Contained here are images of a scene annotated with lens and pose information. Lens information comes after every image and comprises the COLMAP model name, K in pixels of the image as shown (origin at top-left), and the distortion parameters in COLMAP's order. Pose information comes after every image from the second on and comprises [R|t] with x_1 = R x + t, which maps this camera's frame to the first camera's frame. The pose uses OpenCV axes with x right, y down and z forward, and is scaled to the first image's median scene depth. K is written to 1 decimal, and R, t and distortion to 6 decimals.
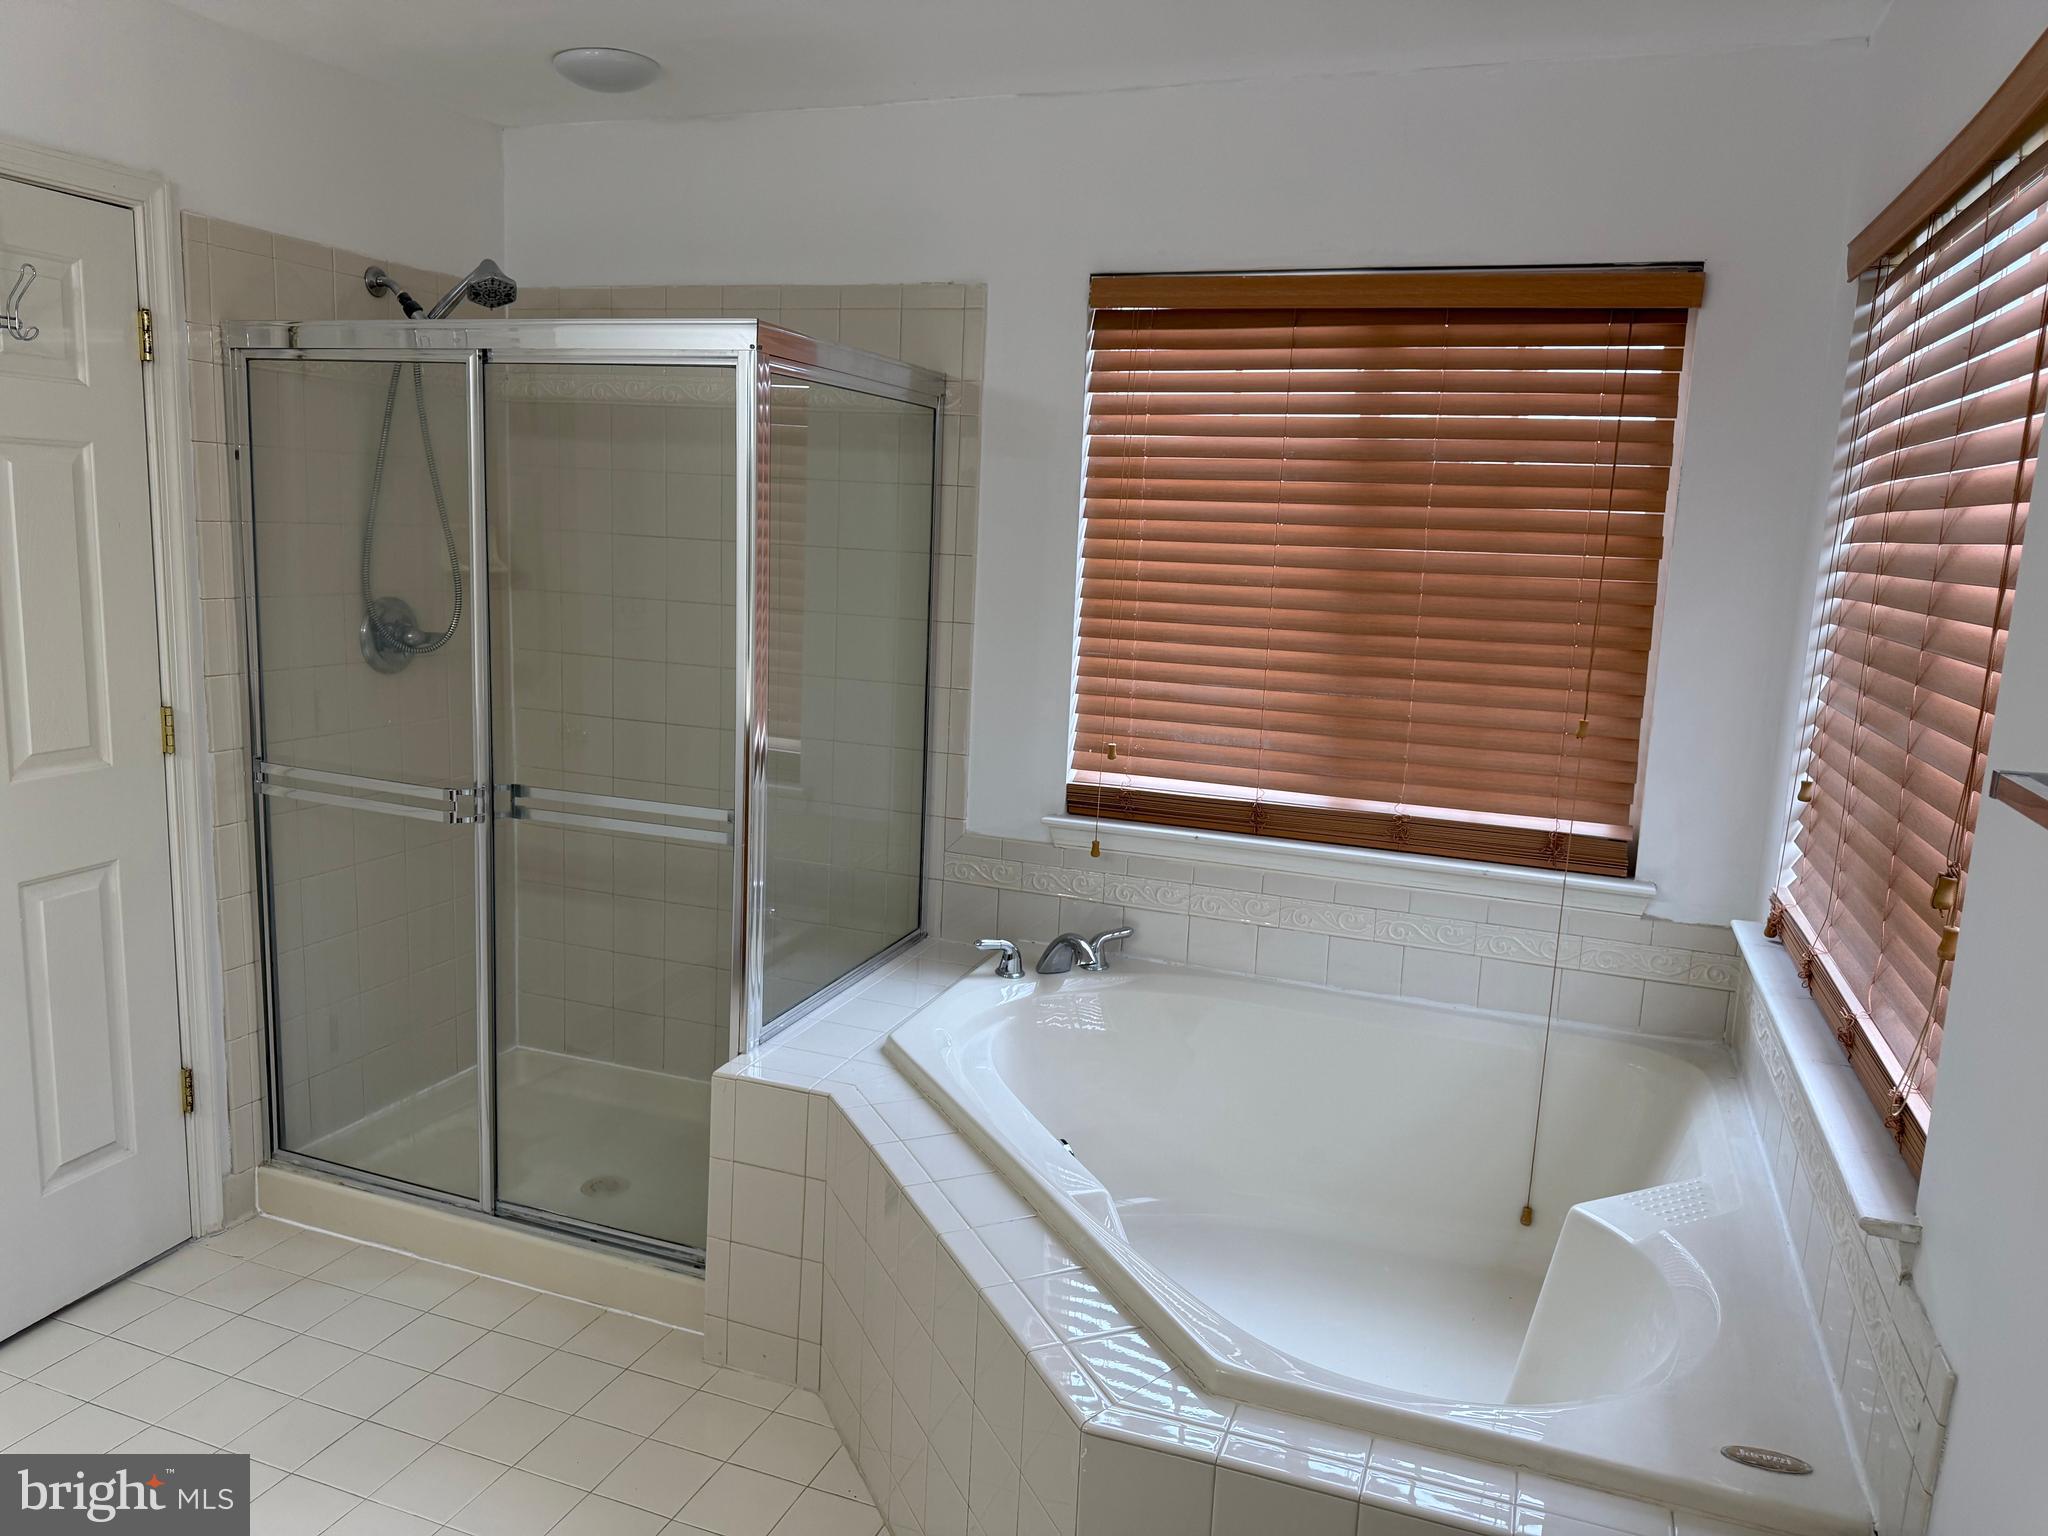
lens RADIAL K [[1499.9, 0, 1024.0], [0, 1499.9, 768.0], [0, 0, 1]] dist [0.111457, -0.226999]
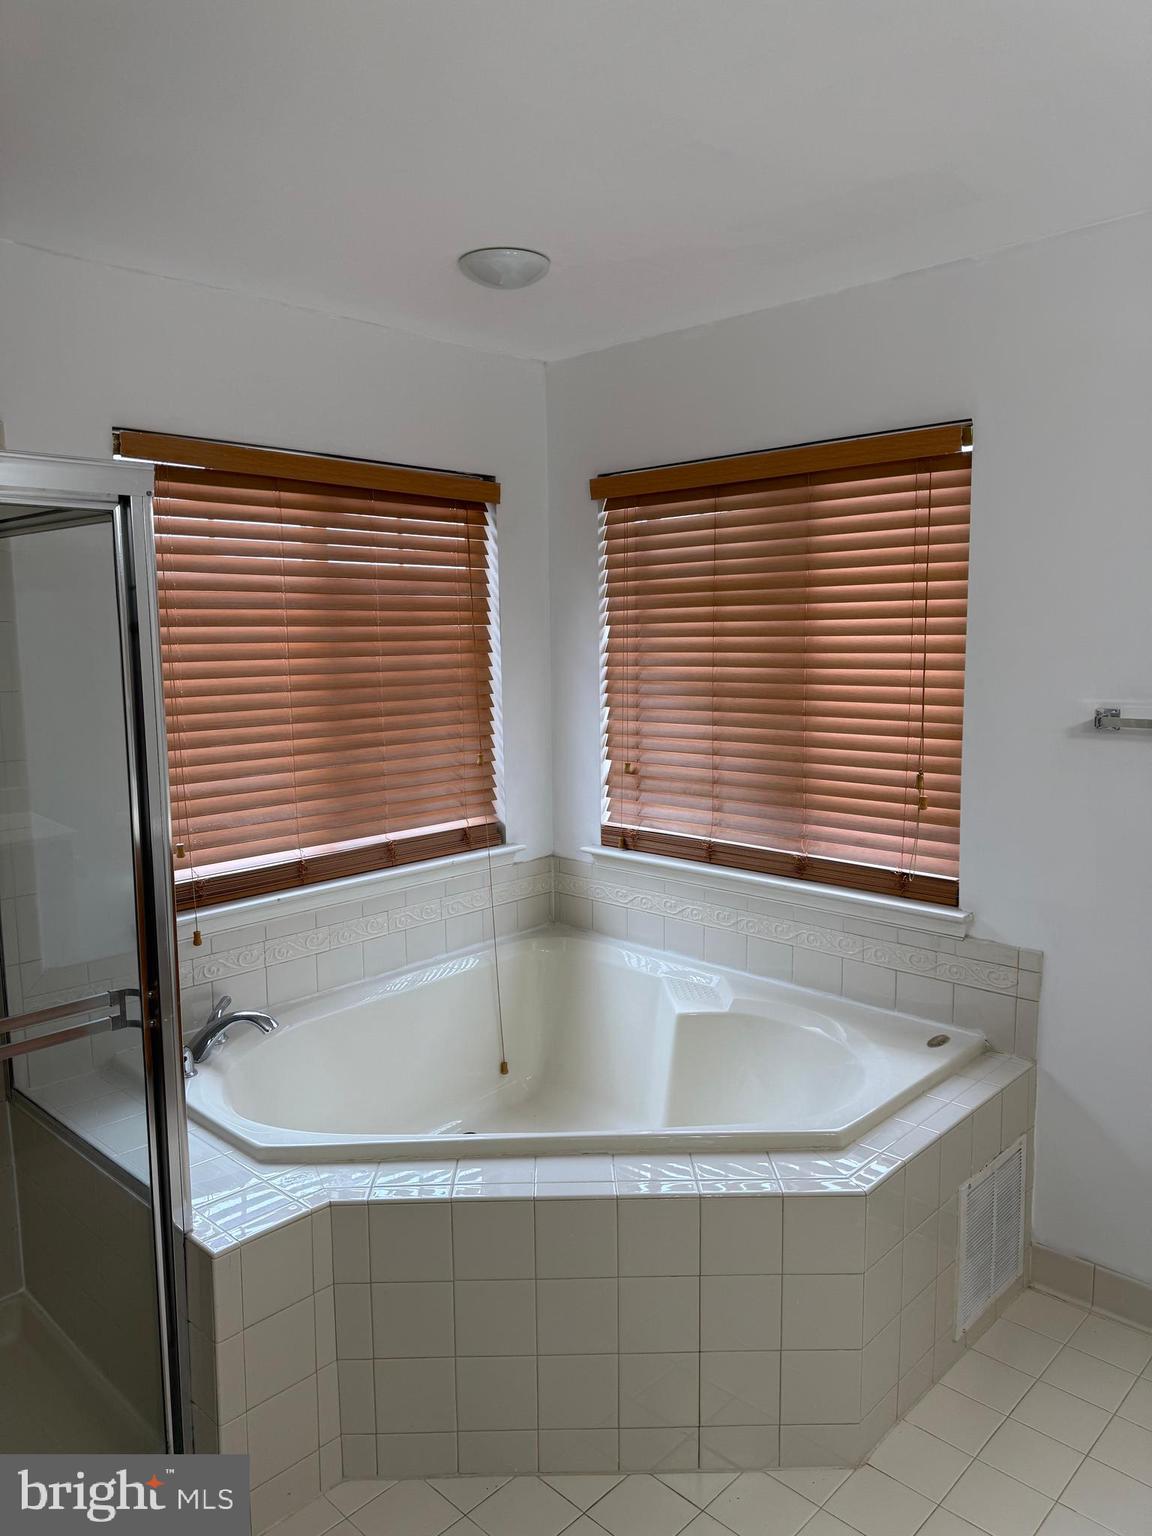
lens RADIAL K [[1070.3, 0, 576.0], [0, 1070.3, 768.0], [0, 0, 1]] dist [0.107882, -0.091561]
pose [[0.378408, -0.159256, 0.911836, -0.612404], [0.187559, 0.977846, 0.092949, -0.100287], [-0.906437, 0.135851, 0.399895, 0.439786]]
